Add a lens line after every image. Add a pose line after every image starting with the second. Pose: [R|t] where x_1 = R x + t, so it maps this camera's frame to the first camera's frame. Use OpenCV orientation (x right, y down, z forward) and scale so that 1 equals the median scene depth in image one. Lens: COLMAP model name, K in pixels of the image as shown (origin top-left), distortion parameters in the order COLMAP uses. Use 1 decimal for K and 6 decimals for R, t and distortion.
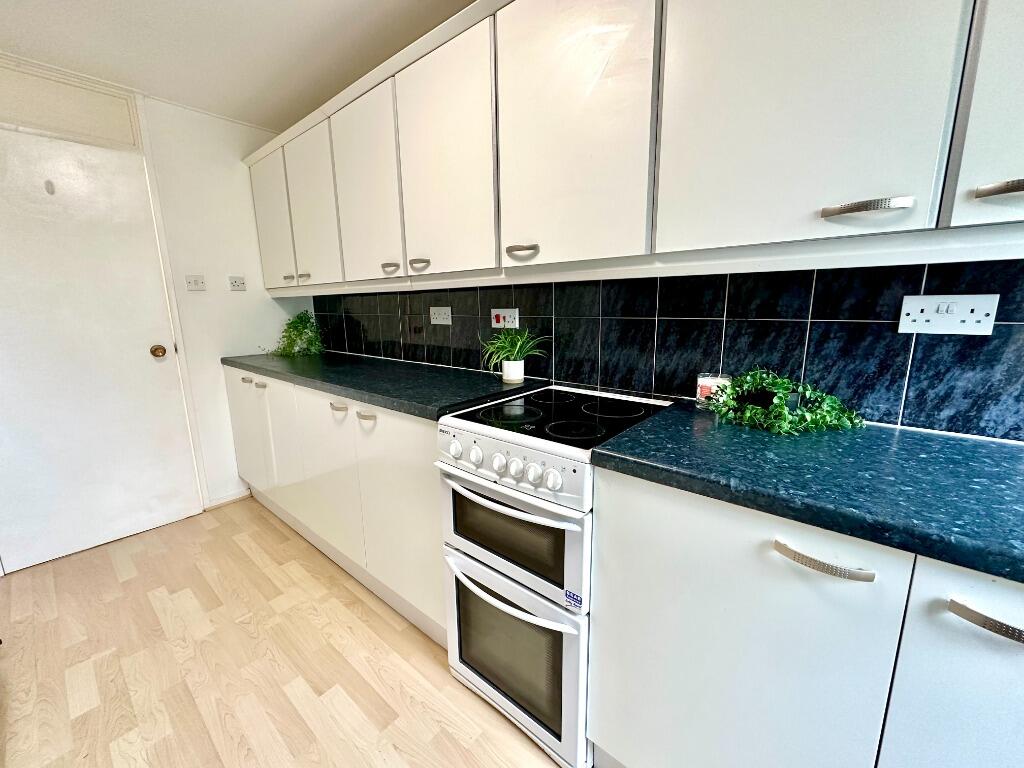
lens RADIAL K [[409.6, 0, 511.5], [0, 409.6, 384.8], [0, 0, 1]] dist [-0.000292, 0.000291]
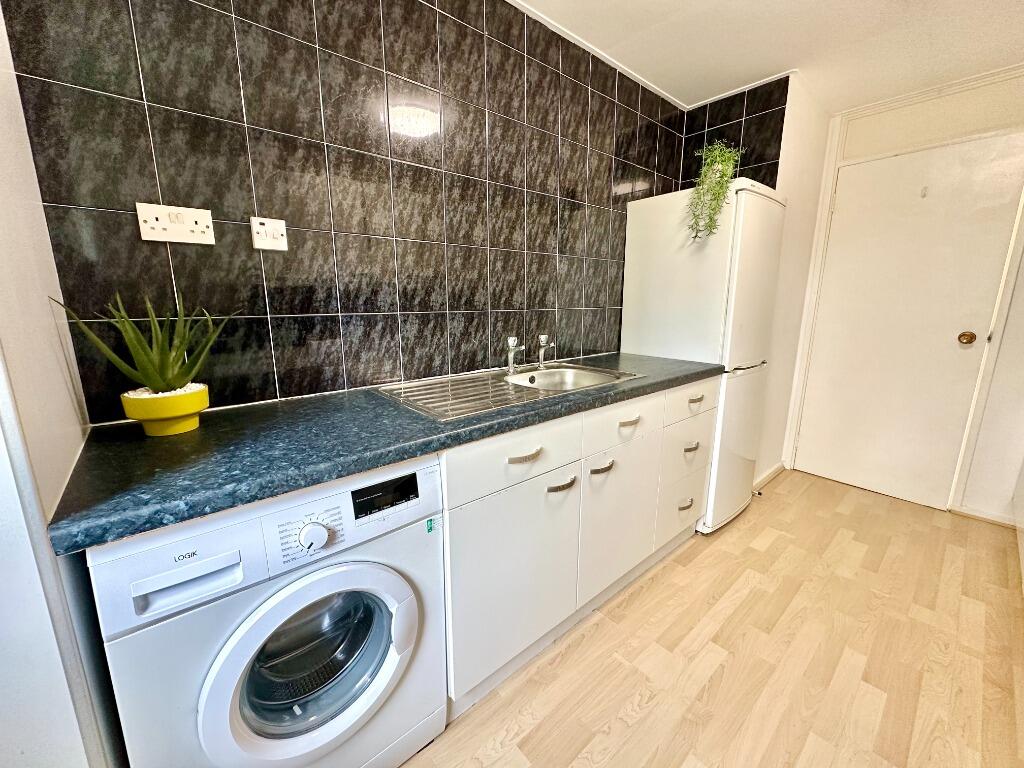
lens RADIAL K [[409.6, 0, 510.9], [0, 409.6, 380.3], [0, 0, 1]] dist [-0.000292, 0.000291]
pose [[-0.147211, 0.217623, -0.964868, 0.354755], [-0.196976, 0.949506, 0.244211, -0.012398], [0.969293, 0.226006, -0.096911, 0.066836]]
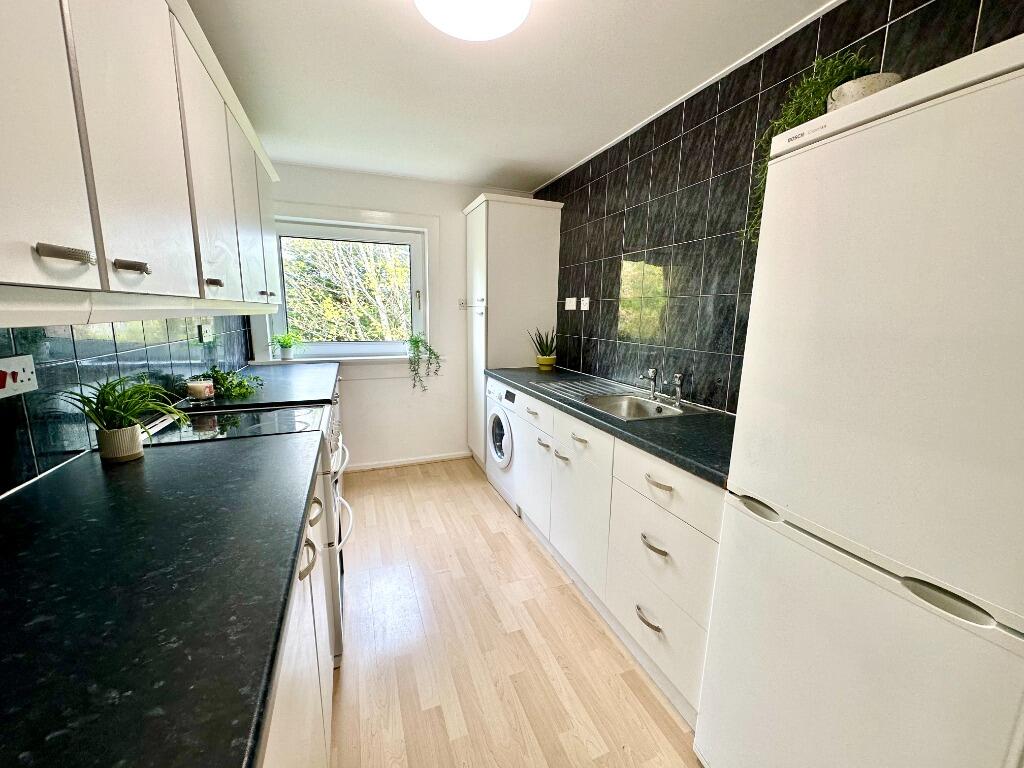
lens RADIAL K [[409.6, 0, 511.0], [0, 409.6, 383.3], [0, 0, 1]] dist [-0.000292, 0.000291]
pose [[-0.881029, -0.073701, 0.467286, -0.795293], [0.095858, 0.939484, 0.328908, -0.261335], [-0.463249, 0.334571, -0.820648, 1.126194]]
